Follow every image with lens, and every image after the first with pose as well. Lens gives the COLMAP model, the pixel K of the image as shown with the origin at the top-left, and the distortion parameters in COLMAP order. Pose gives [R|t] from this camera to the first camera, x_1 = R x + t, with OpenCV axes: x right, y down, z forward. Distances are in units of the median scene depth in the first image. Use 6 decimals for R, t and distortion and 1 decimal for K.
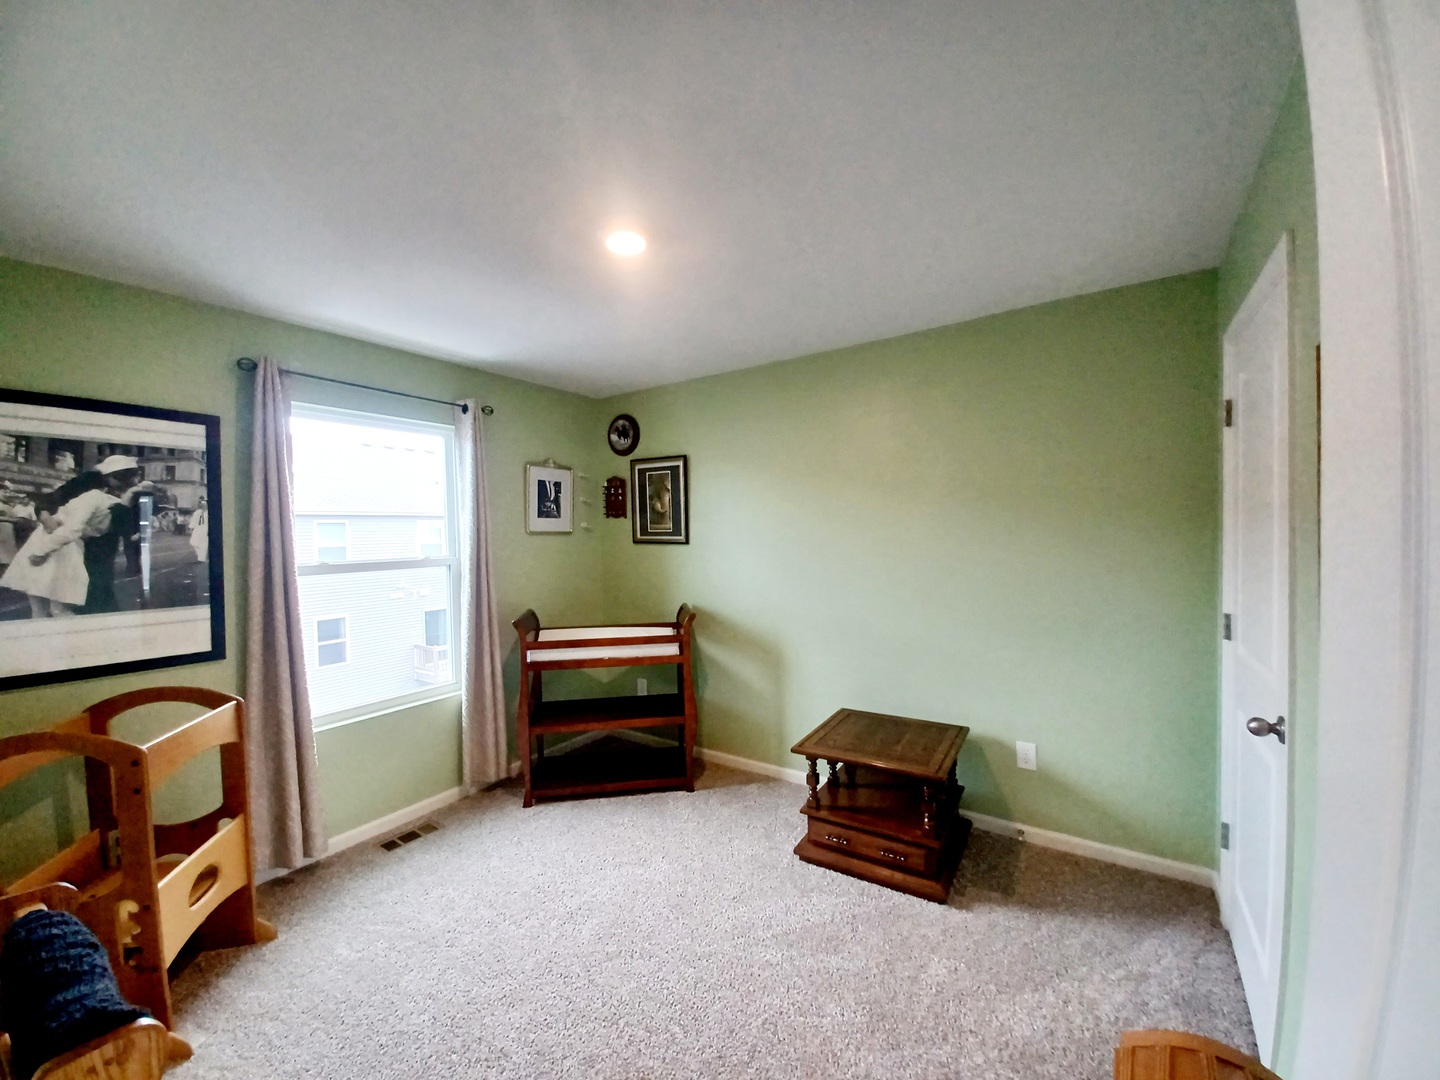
lens RADIAL K [[568.4, 0, 710.6], [0, 568.4, 549.5], [0, 0, 1]] dist [0.009781, -0.011254]
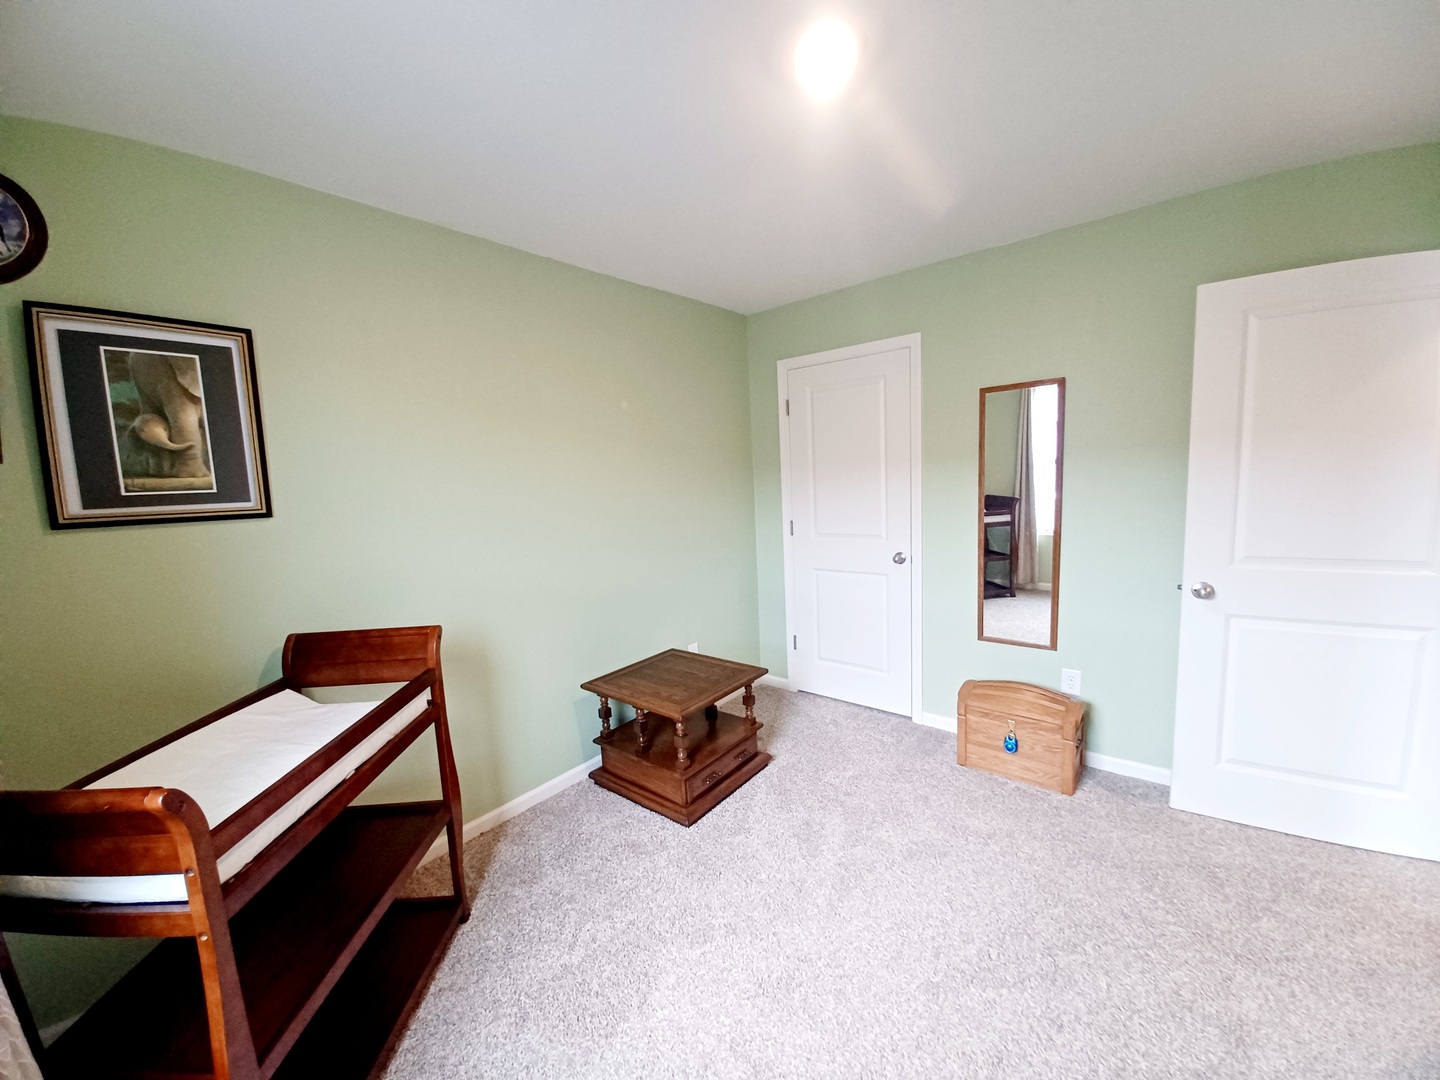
lens RADIAL K [[568.4, 0, 710.6], [0, 568.4, 549.5], [0, 0, 1]] dist [0.009781, -0.011254]
pose [[0.120871, -0.117260, 0.985718, -0.475582], [0.075141, 0.991230, 0.108702, -0.005606], [-0.989820, 0.060929, 0.128622, 0.548642]]
